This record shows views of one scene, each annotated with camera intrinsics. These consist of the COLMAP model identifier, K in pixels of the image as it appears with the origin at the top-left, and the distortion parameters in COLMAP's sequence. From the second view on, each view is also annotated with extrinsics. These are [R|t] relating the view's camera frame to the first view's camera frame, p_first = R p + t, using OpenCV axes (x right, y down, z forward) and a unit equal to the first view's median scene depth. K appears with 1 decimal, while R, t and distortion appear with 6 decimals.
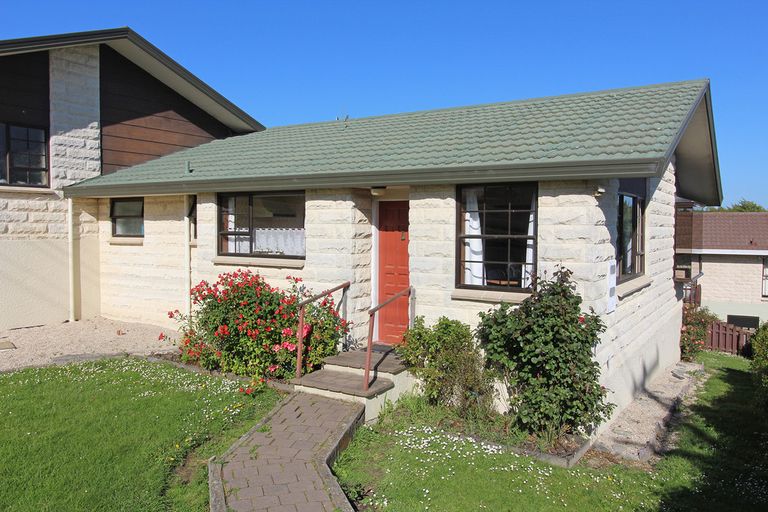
lens RADIAL K [[608.1, 0, 384.0], [0, 608.1, 256.0], [0, 0, 1]] dist [0.003072, 0.000722]
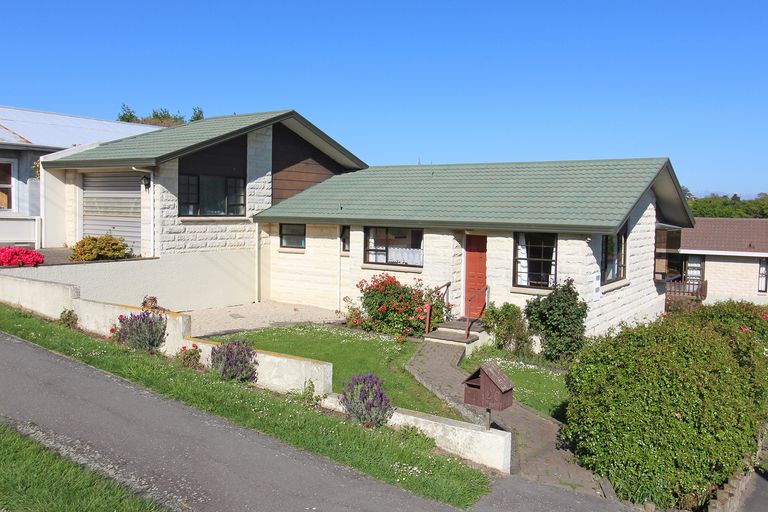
lens RADIAL K [[667.1, 0, 385.3], [0, 667.1, 245.1], [0, 0, 1]] dist [-0.004120, 0.001294]
pose [[0.999355, 0.011583, -0.033995, -0.173147], [-0.011268, 0.999892, 0.009451, -0.075489], [0.034100, -0.009062, 0.999377, -0.889623]]
